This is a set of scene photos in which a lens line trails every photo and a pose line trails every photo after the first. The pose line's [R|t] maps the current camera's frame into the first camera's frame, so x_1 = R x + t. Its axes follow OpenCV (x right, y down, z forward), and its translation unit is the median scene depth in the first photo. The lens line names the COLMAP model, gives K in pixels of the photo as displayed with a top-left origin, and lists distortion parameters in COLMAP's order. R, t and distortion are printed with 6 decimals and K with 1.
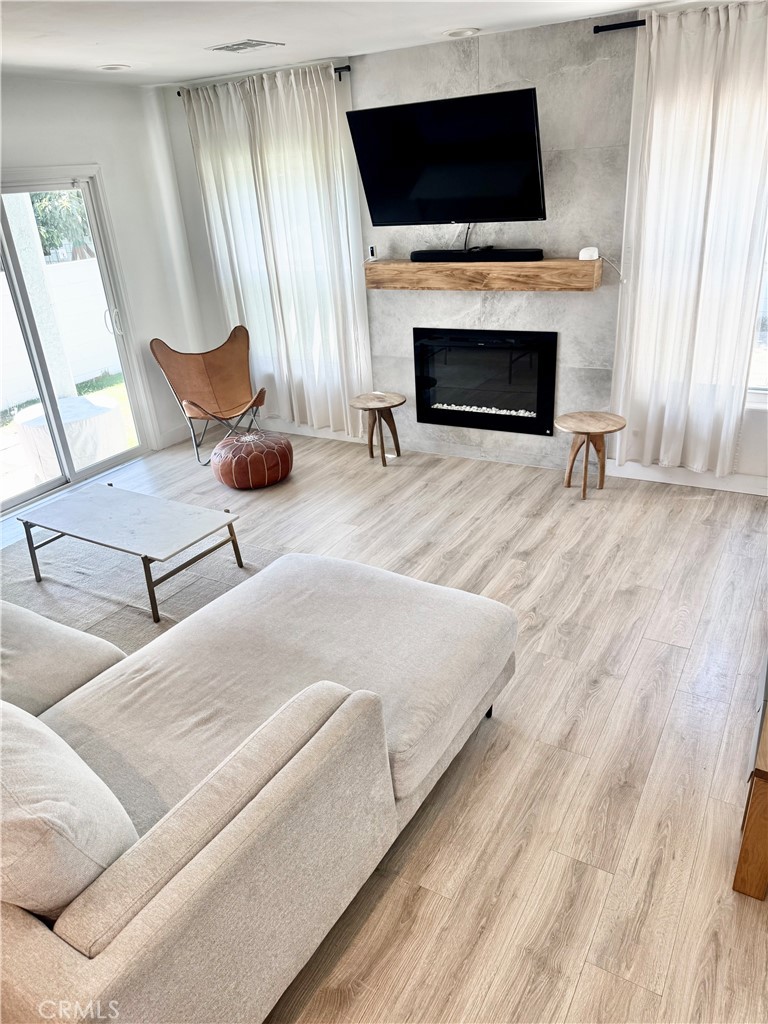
lens RADIAL K [[725.1, 0, 388.5], [0, 725.1, 512.6], [0, 0, 1]] dist [0.037124, -0.054279]
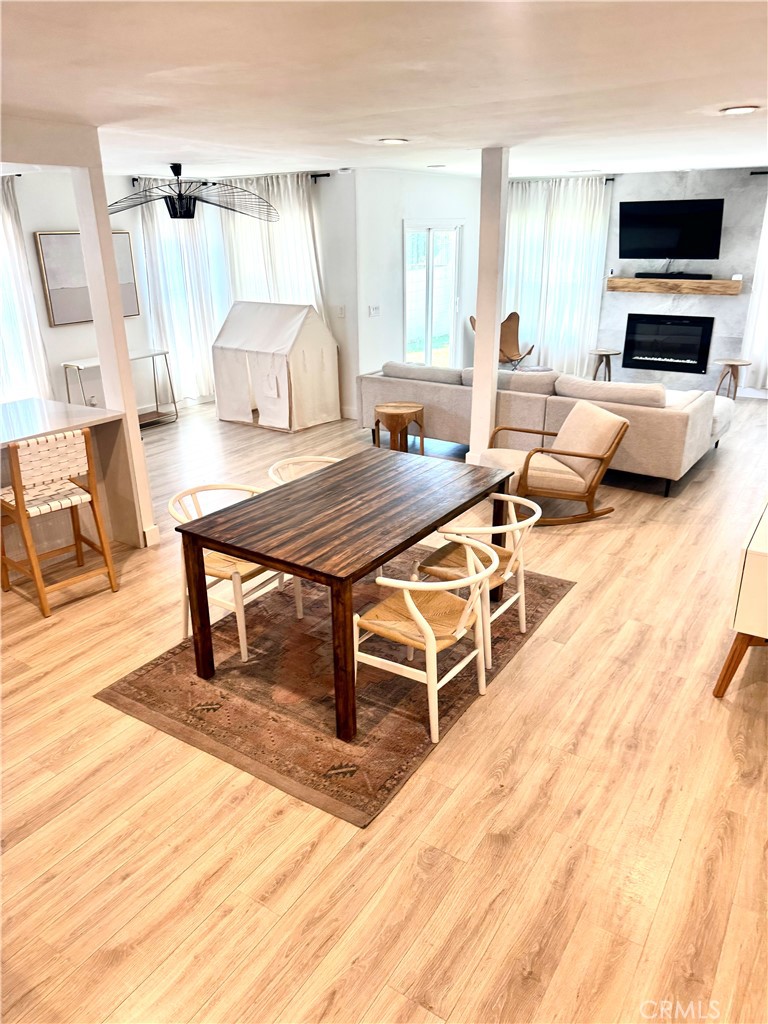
lens RADIAL K [[725.1, 0, 381.0], [0, 725.1, 511.1], [0, 0, 1]] dist [0.037124, -0.054279]
pose [[0.997489, 0.067844, -0.020341, -0.571656], [-0.069069, 0.995344, -0.067229, 0.451395], [0.015685, 0.068465, 0.997530, -0.900961]]
